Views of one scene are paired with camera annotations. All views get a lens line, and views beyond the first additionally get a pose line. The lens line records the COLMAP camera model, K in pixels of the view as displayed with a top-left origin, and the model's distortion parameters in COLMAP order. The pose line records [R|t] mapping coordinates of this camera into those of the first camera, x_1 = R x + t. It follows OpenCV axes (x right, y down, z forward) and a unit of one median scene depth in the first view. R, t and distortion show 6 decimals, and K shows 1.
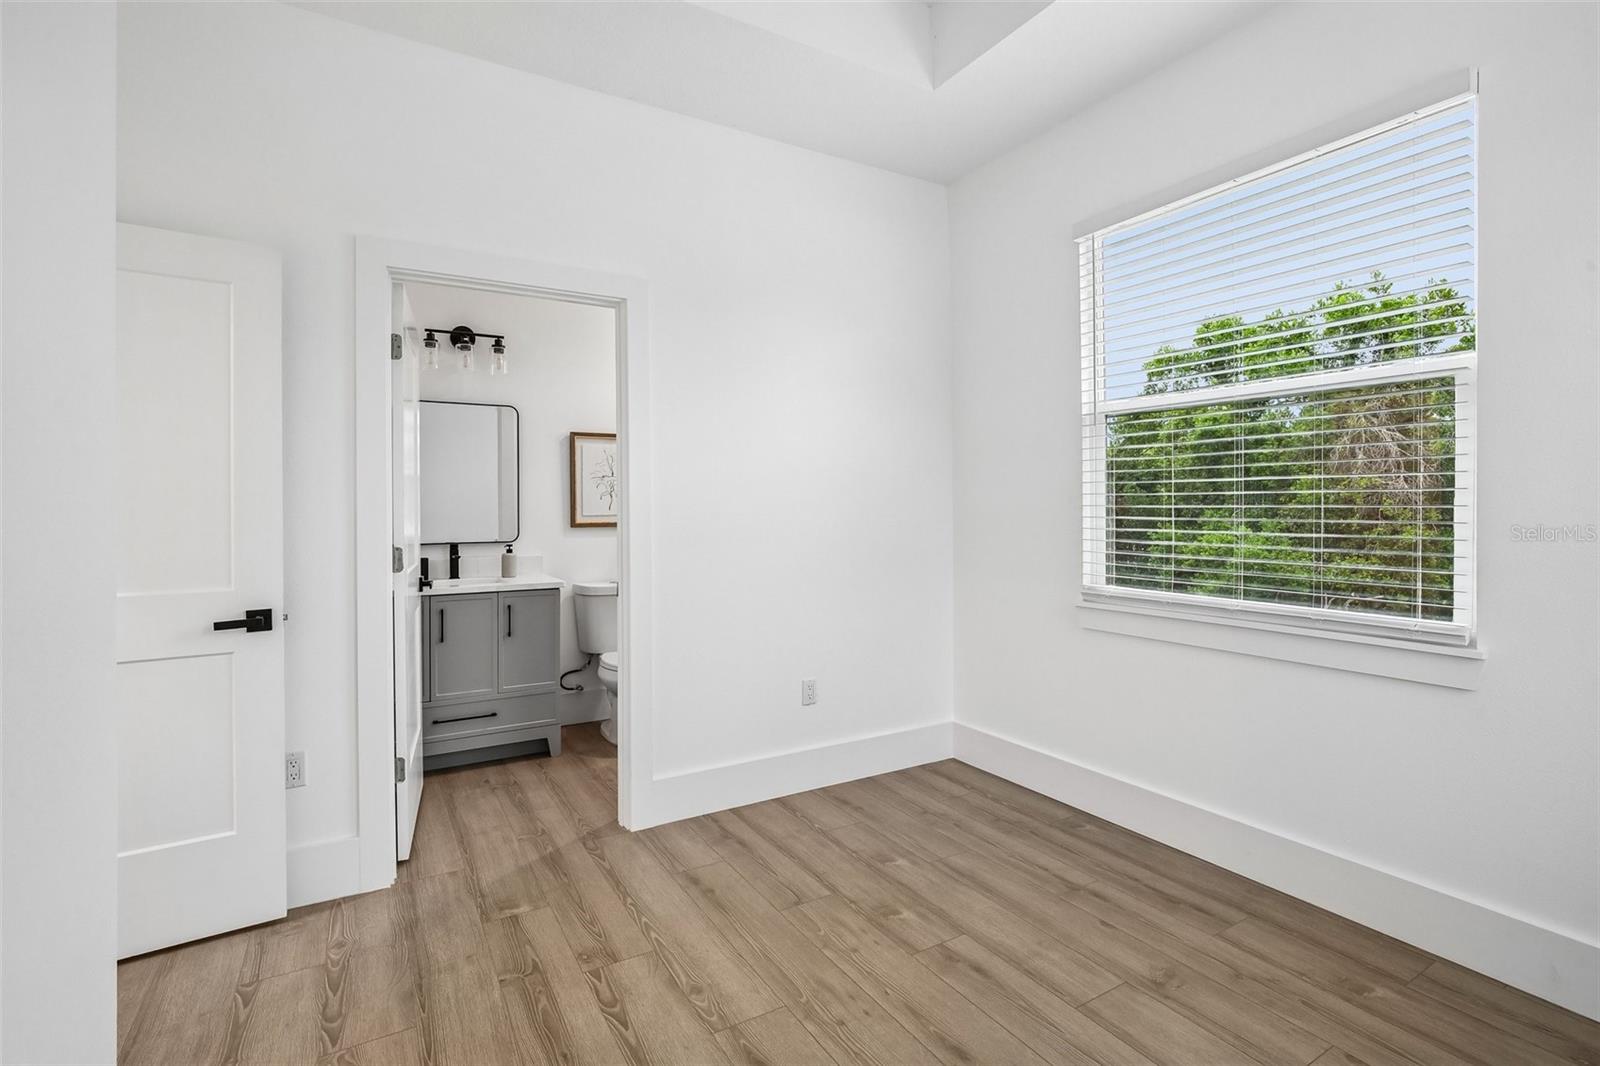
lens RADIAL K [[746.6, 0, 790.4], [0, 746.6, 511.9], [0, 0, 1]] dist [-0.001794, 0.000183]
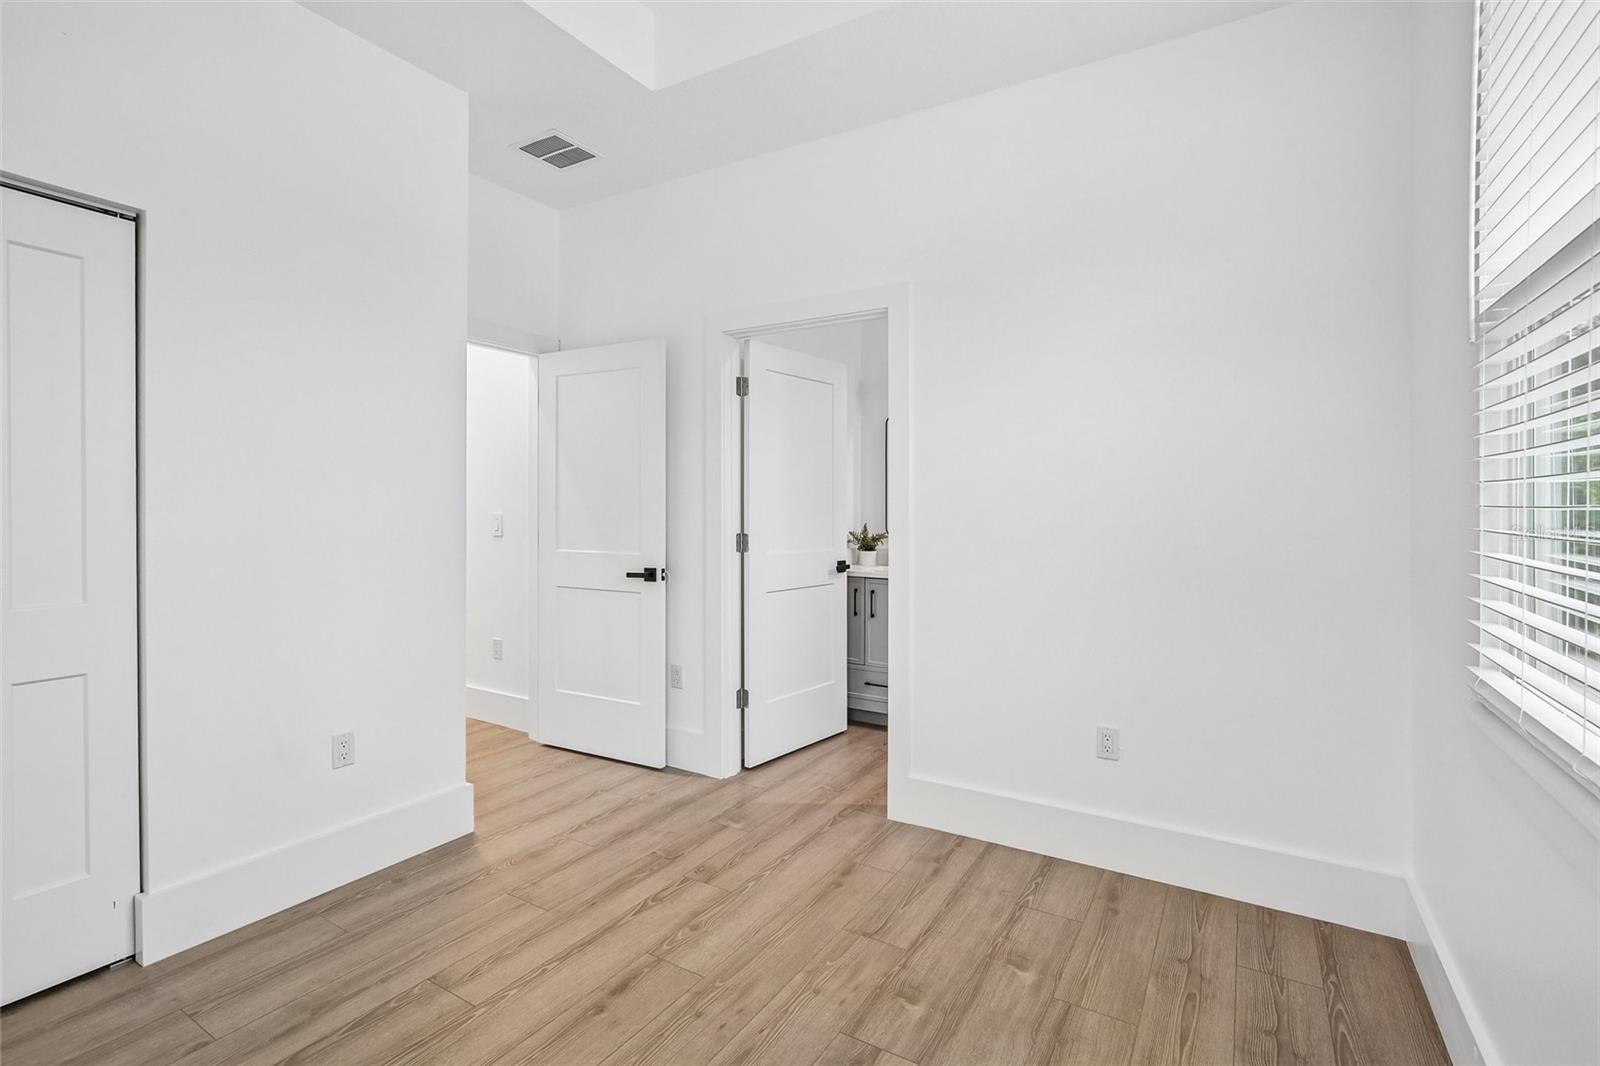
lens RADIAL K [[746.6, 0, 790.4], [0, 746.6, 511.9], [0, 0, 1]] dist [-0.001794, 0.000183]
pose [[0.475490, 0.011690, -0.879644, 0.748970], [-0.008667, 0.999925, 0.008604, -0.003287], [0.879679, 0.003533, 0.475555, 0.466922]]
